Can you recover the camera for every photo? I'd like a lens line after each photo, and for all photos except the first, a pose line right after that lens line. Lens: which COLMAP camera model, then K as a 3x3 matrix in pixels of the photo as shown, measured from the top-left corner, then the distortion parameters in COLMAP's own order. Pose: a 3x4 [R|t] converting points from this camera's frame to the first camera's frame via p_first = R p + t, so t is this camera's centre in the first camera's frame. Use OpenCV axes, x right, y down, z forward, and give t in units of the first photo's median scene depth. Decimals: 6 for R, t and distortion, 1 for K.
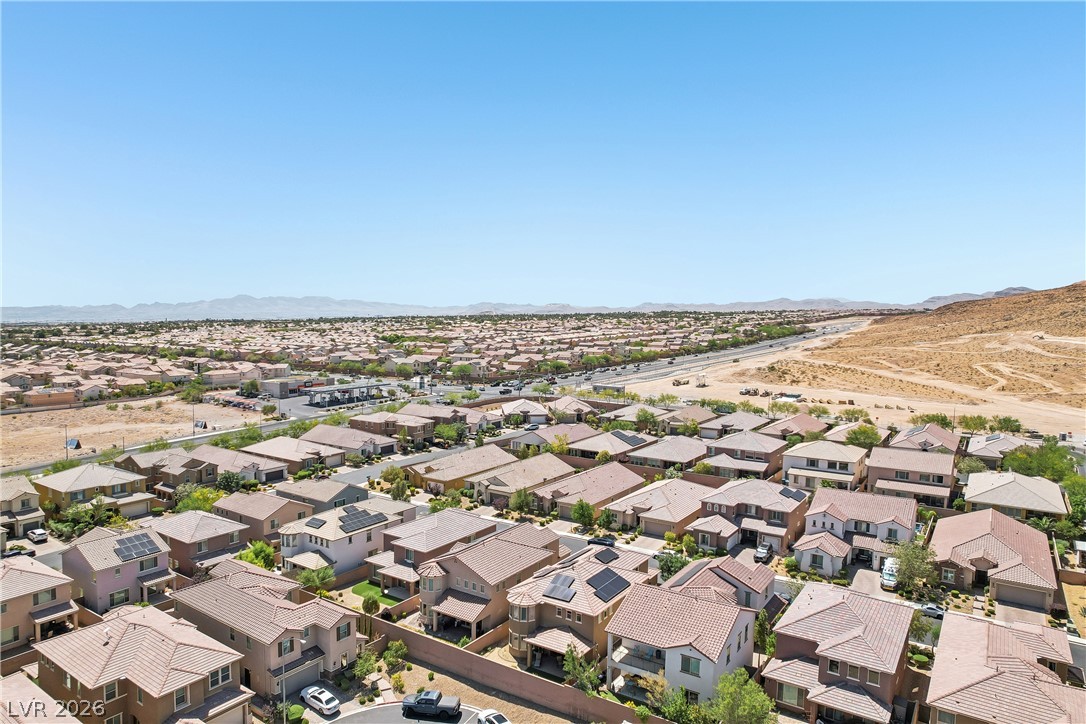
lens RADIAL K [[691.5, 0, 526.4], [0, 691.5, 370.0], [0, 0, 1]] dist [-0.072106, 0.064890]
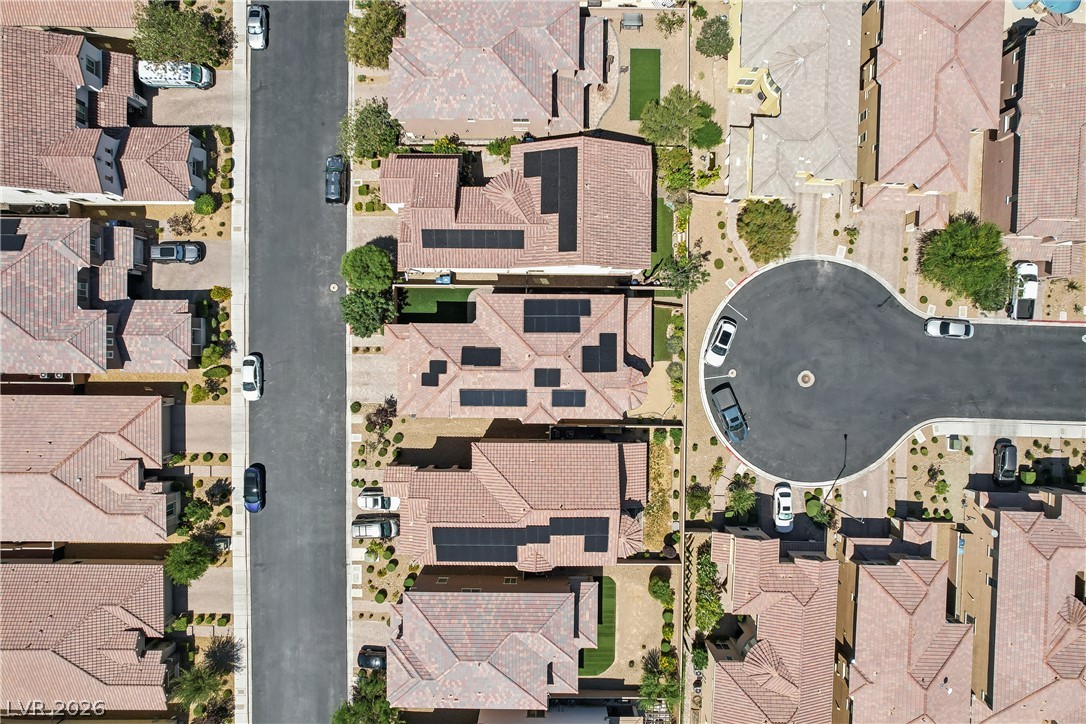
lens RADIAL K [[691.5, 0, 544.1], [0, 691.5, 367.4], [0, 0, 1]] dist [-0.072106, 0.064890]
pose [[-0.569744, -0.821710, -0.013589, 0.056390], [0.070203, -0.065137, 0.995404, -0.334671], [-0.818818, 0.566171, 0.094799, 0.641874]]
